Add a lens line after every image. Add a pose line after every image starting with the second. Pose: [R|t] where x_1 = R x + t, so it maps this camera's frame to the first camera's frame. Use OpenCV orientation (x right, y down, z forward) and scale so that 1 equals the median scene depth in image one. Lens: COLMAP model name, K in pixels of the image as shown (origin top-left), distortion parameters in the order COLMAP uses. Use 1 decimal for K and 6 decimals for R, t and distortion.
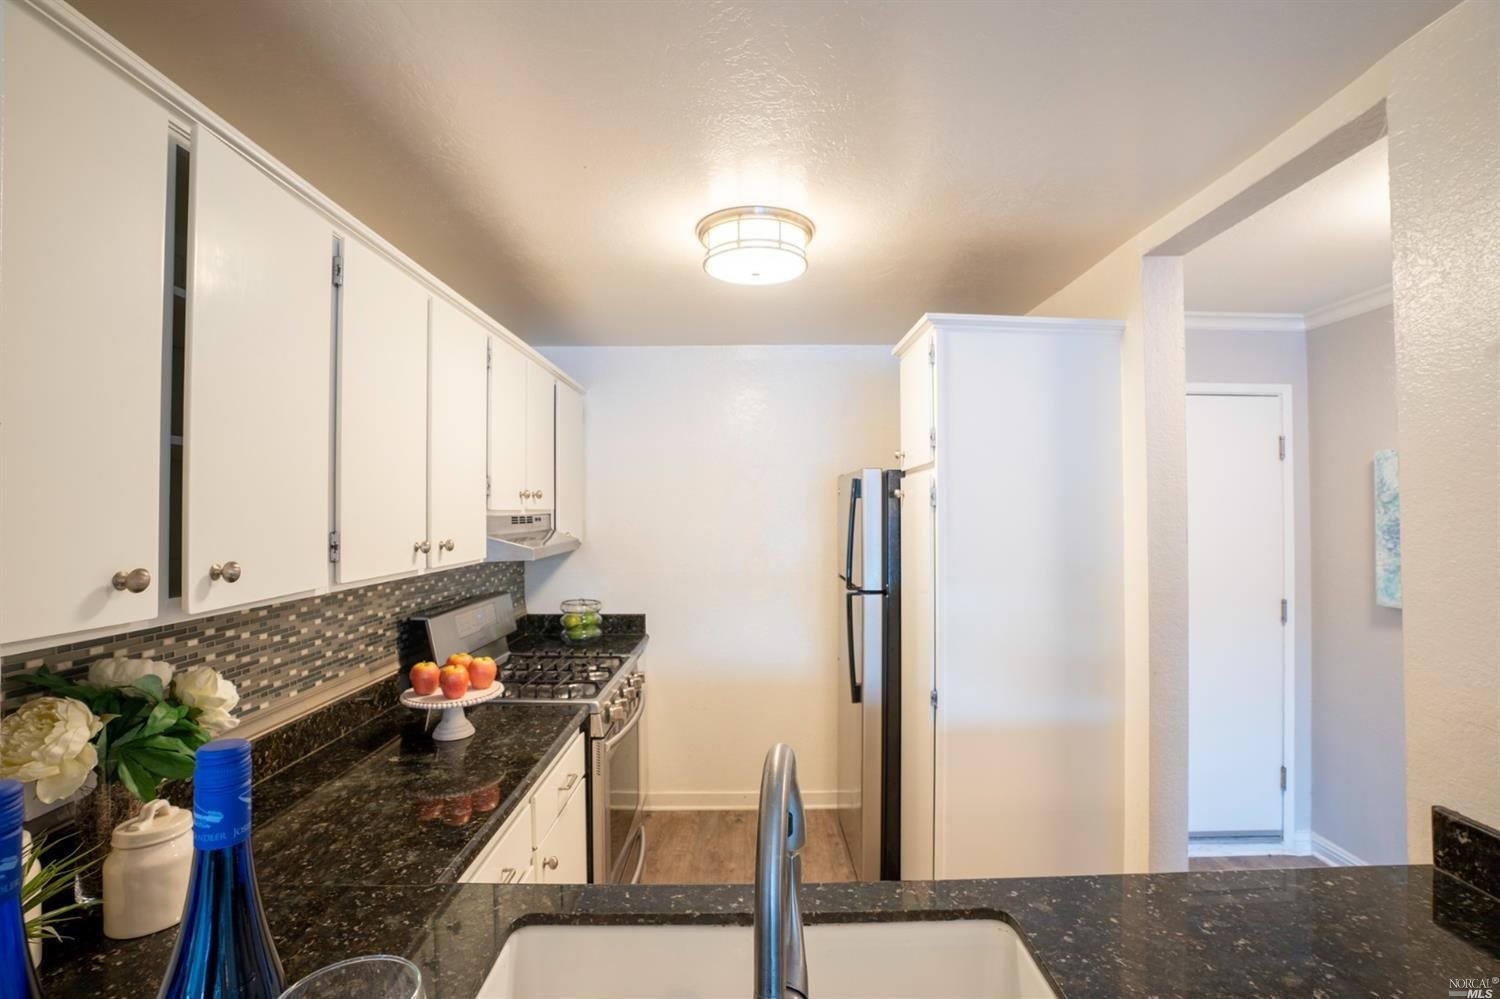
lens RADIAL K [[686.4, 0, 750.0], [0, 686.4, 499.5], [0, 0, 1]] dist [-0.067335, 0.023843]
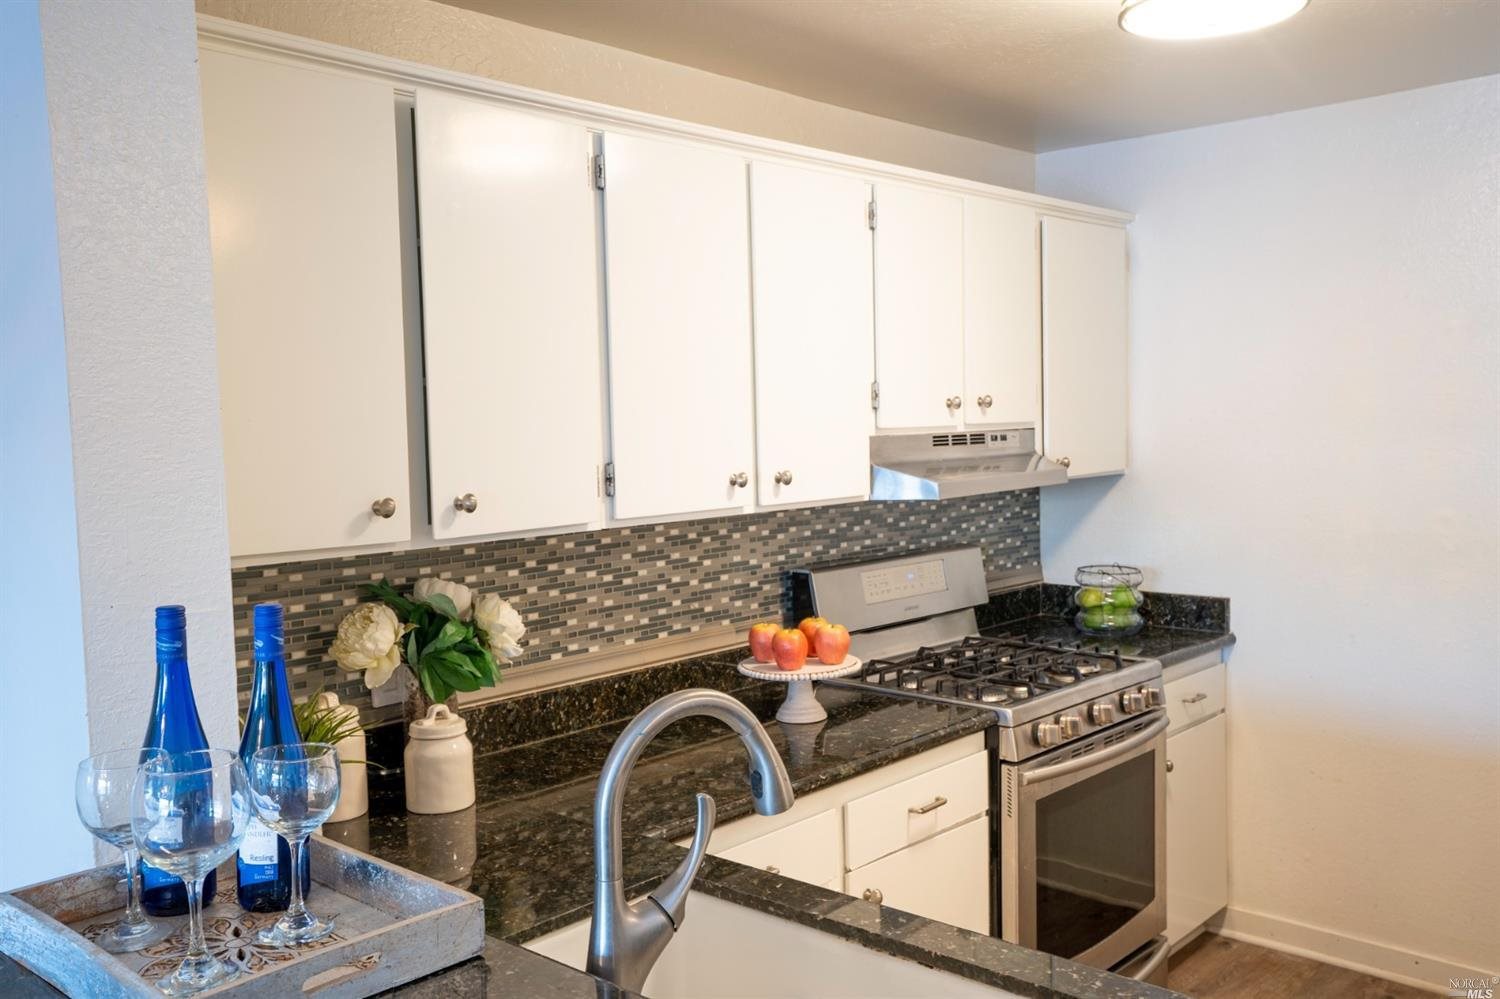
lens RADIAL K [[1306.9, 0, 750.0], [0, 1306.9, 499.5], [0, 0, 1]] dist [0.017100, 0.090507]
pose [[0.738345, 0.033735, -0.673579, 0.570651], [0.028702, 0.996272, 0.081358, -0.033197], [0.673812, -0.079403, 0.734624, -0.150209]]
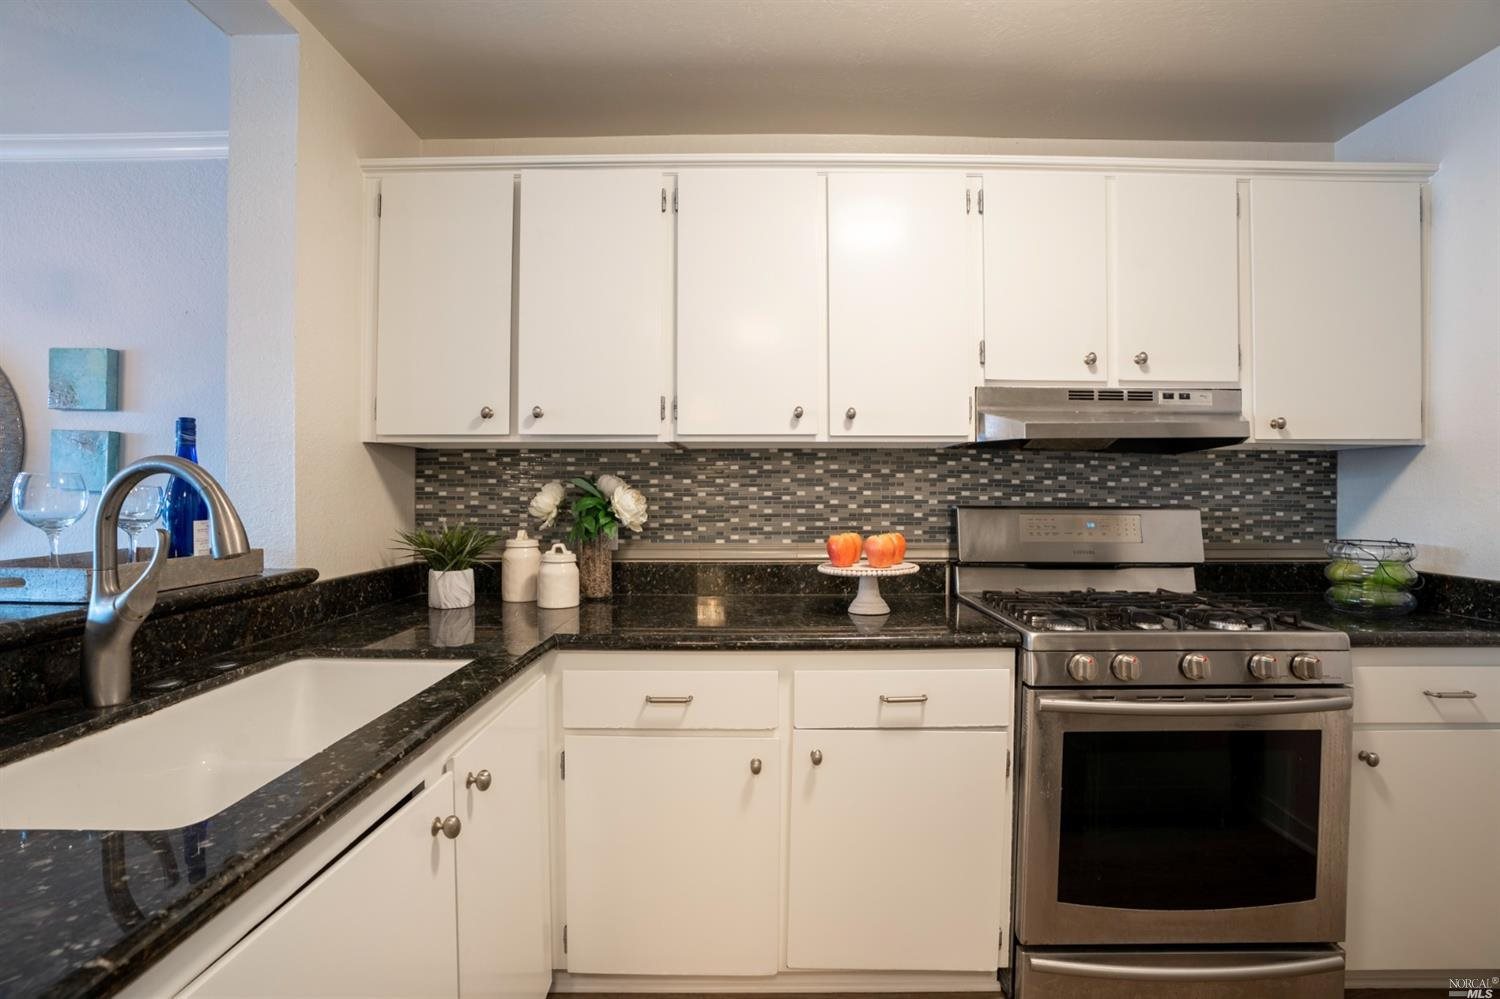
lens RADIAL K [[690.0, 0, 751.8], [0, 690.0, 496.0], [0, 0, 1]] dist [-0.076362, 0.030186]
pose [[-0.007015, 0.013626, -0.999883, 0.578538], [0.014116, 0.999809, 0.013526, 0.178469], [0.999876, -0.014020, -0.007206, 0.897041]]
